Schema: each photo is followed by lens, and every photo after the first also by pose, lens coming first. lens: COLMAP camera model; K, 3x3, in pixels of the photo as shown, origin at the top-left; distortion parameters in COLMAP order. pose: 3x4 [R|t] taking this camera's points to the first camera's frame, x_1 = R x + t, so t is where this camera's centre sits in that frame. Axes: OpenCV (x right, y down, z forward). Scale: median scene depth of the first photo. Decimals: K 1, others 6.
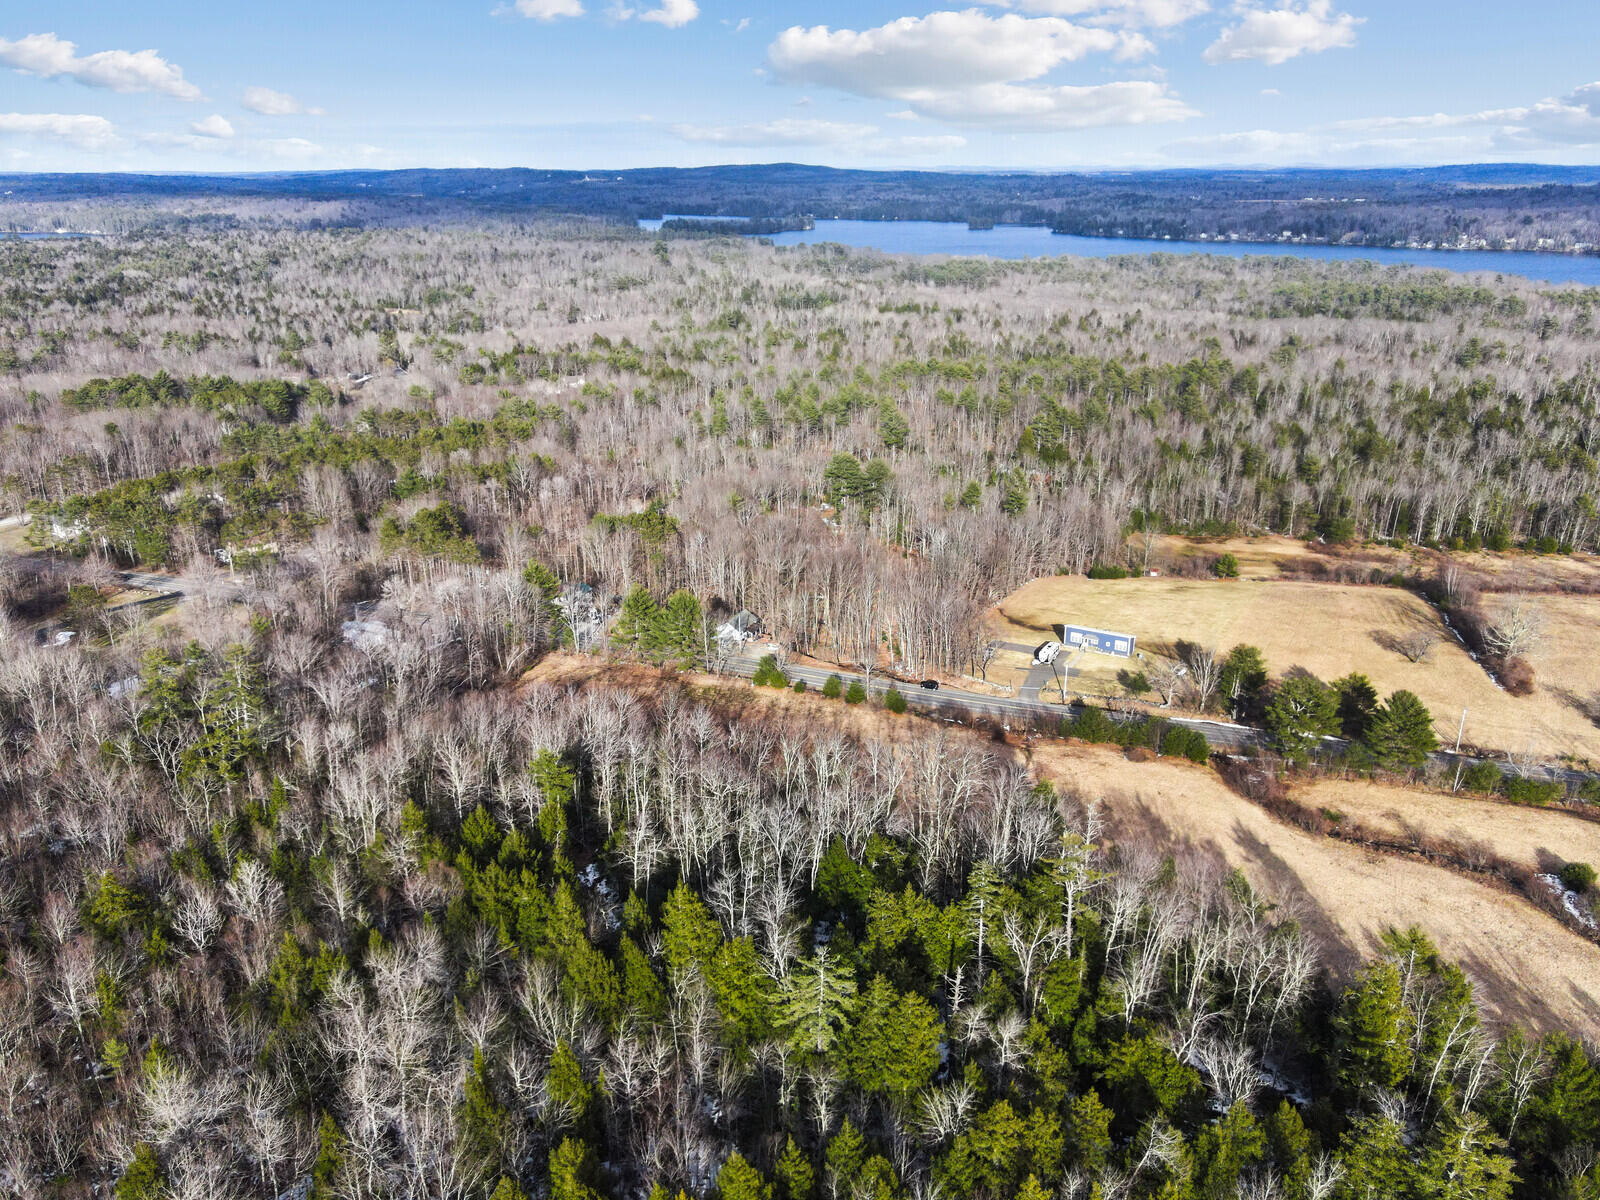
lens RADIAL K [[1162.9, 0, 801.6], [0, 1162.9, 624.0], [0, 0, 1]] dist [0.008781, 0.008046]
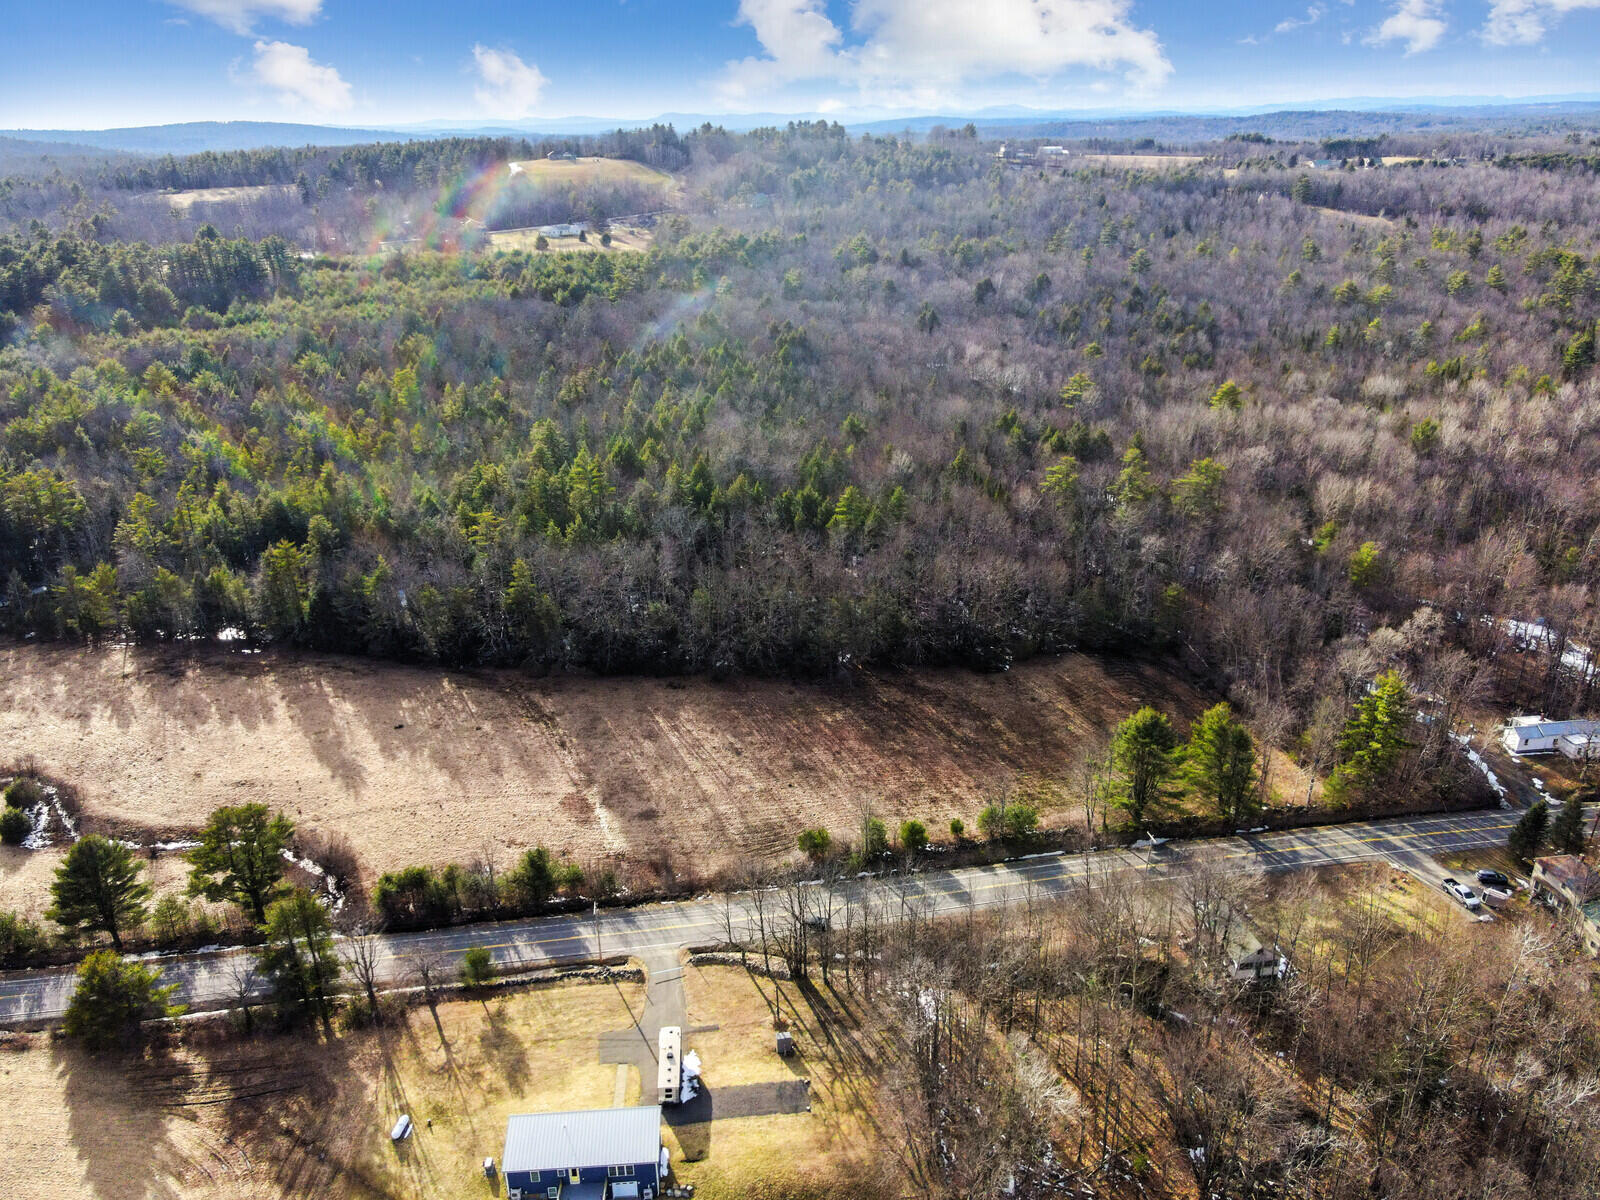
lens RADIAL K [[1174.1, 0, 807.8], [0, 1174.1, 600.2], [0, 0, 1]] dist [-0.001529, 0.036789]
pose [[-0.839989, 0.224993, -0.493757, 0.279486], [-0.182484, 0.739833, 0.647570, -0.348637], [0.510997, 0.634055, -0.580394, 0.911020]]
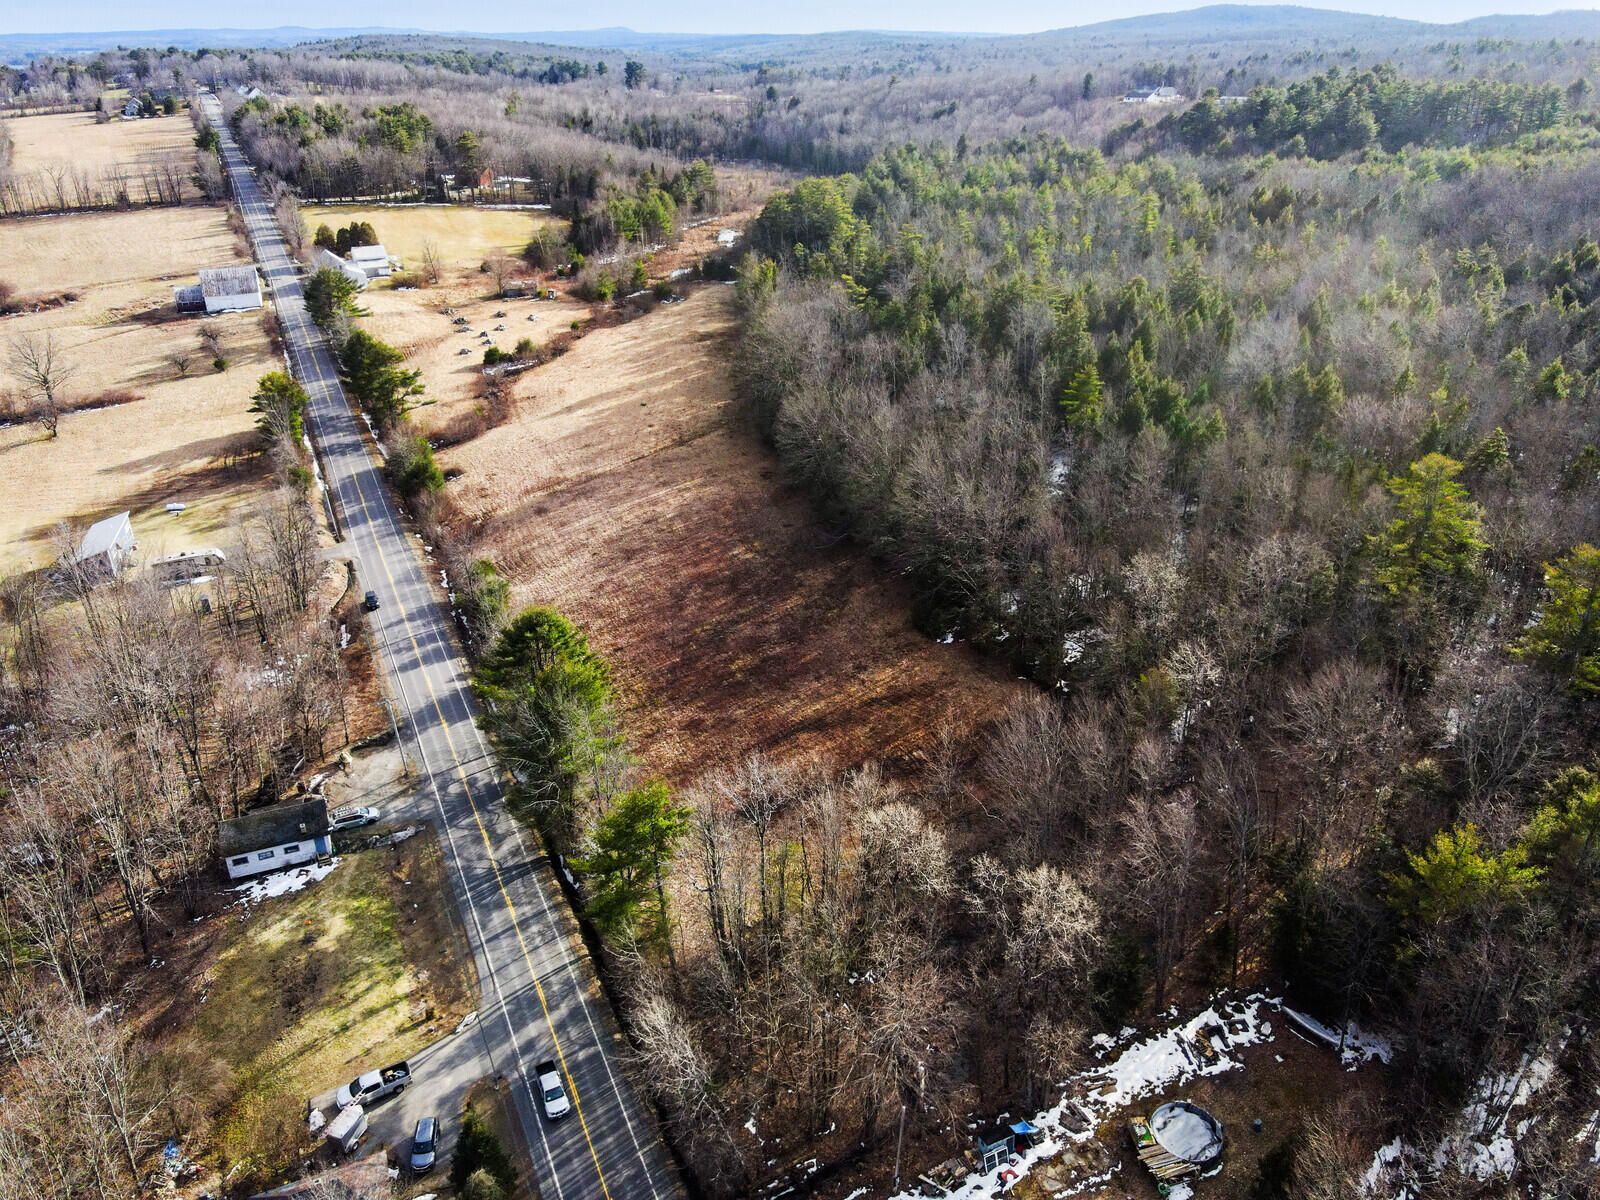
lens RADIAL K [[1172.3, 0, 807.9], [0, 1172.3, 597.0], [0, 0, 1]] dist [0.019897, -0.000501]
pose [[-0.739634, -0.286220, 0.609113, -0.343717], [0.252851, 0.720576, 0.645629, -0.226788], [-0.623704, 0.631544, -0.460592, 0.836478]]
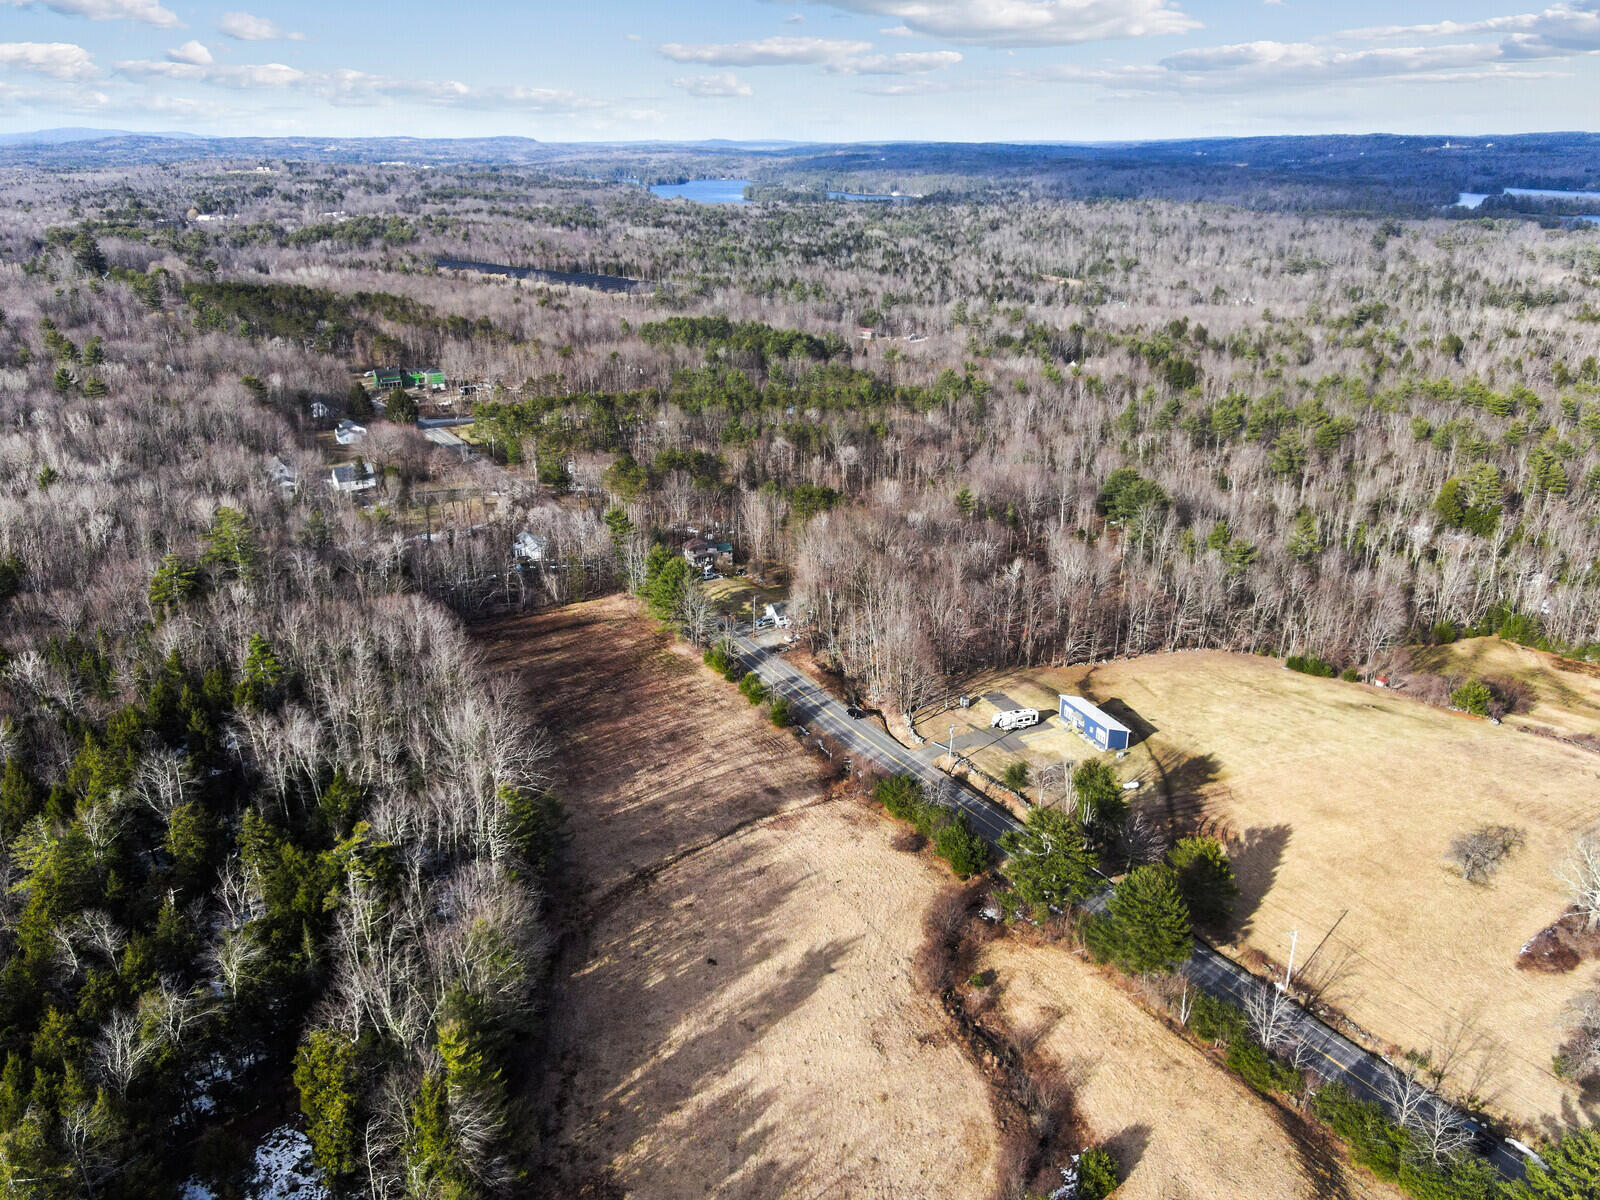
lens RADIAL K [[1216.5, 0, 809.6], [0, 1216.5, 599.1], [0, 0, 1]] dist [0.002256, 0.041973]
pose [[0.791639, 0.217728, -0.570878, 0.439965], [-0.223109, 0.972842, 0.061648, -0.061179], [0.568797, 0.078565, 0.818717, 0.142968]]
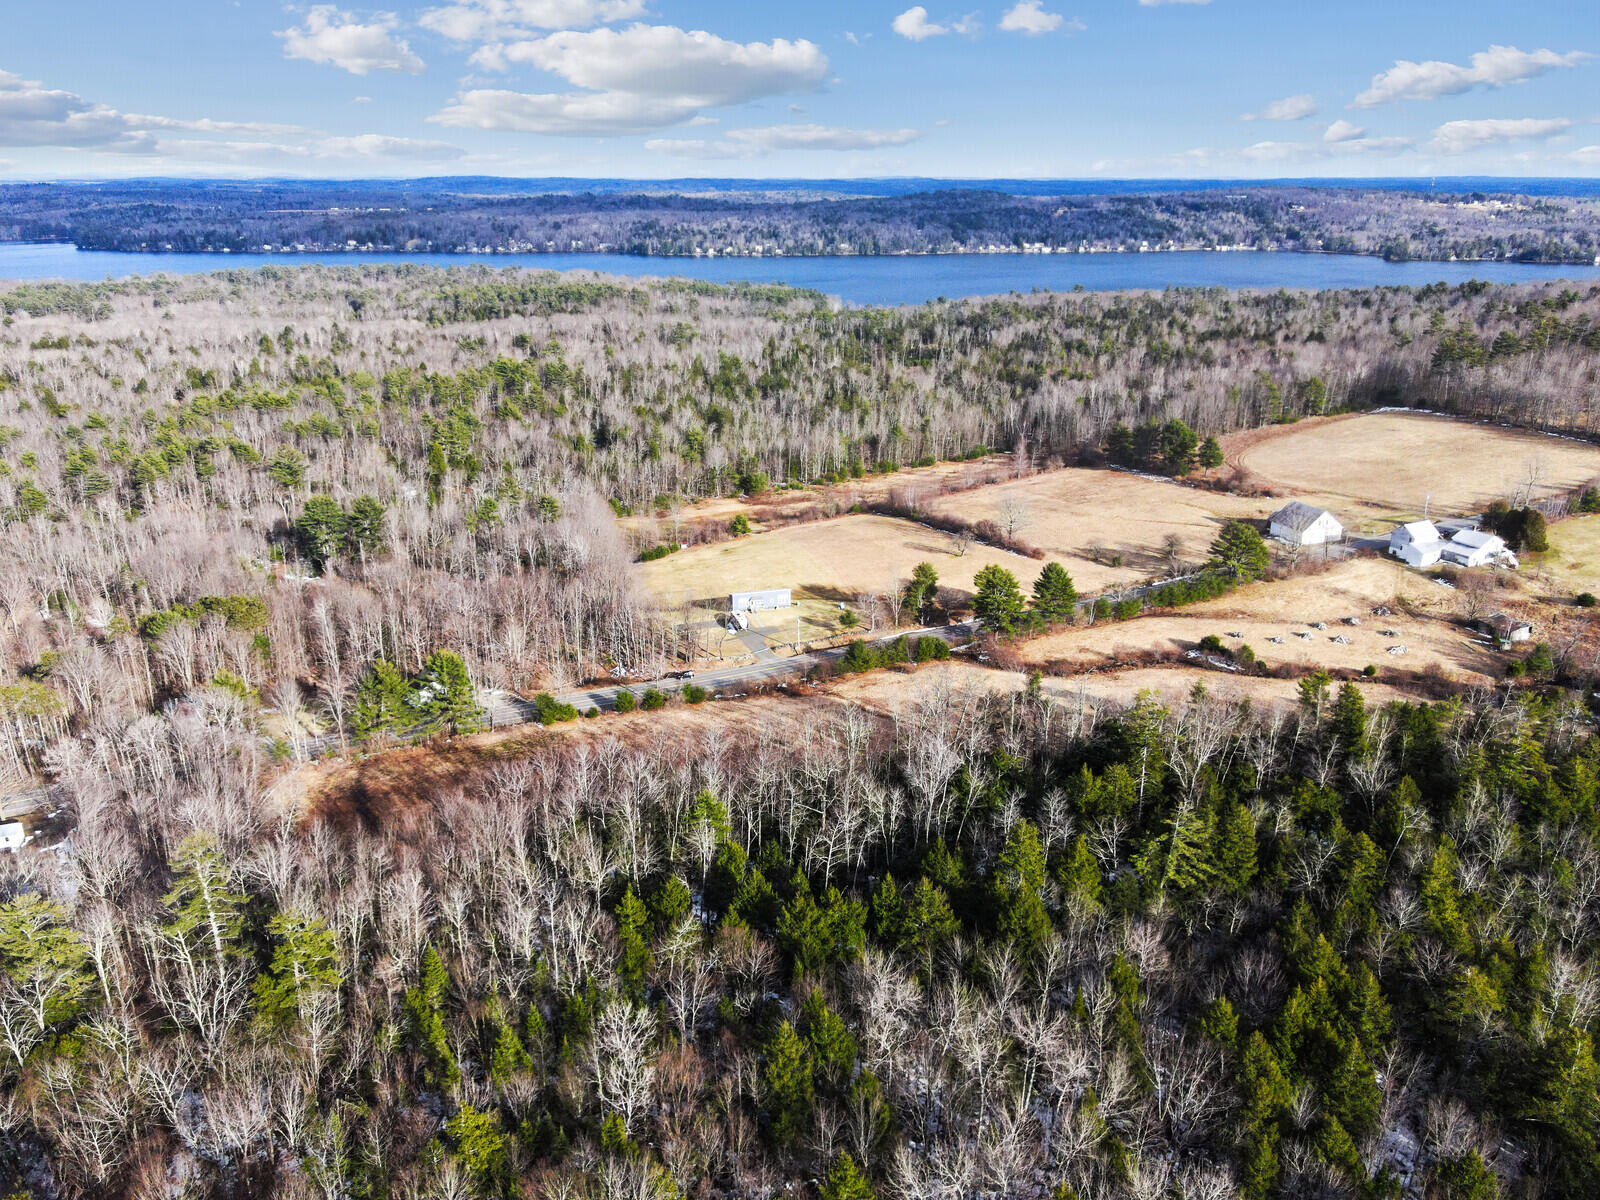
lens RADIAL K [[1174.1, 0, 807.8], [0, 1174.1, 600.2], [0, 0, 1]] dist [-0.001529, 0.036789]
pose [[0.701527, -0.239183, 0.671306, -0.364710], [0.258144, 0.963310, 0.073456, -0.044112], [-0.664245, 0.121762, 0.737532, 0.111087]]
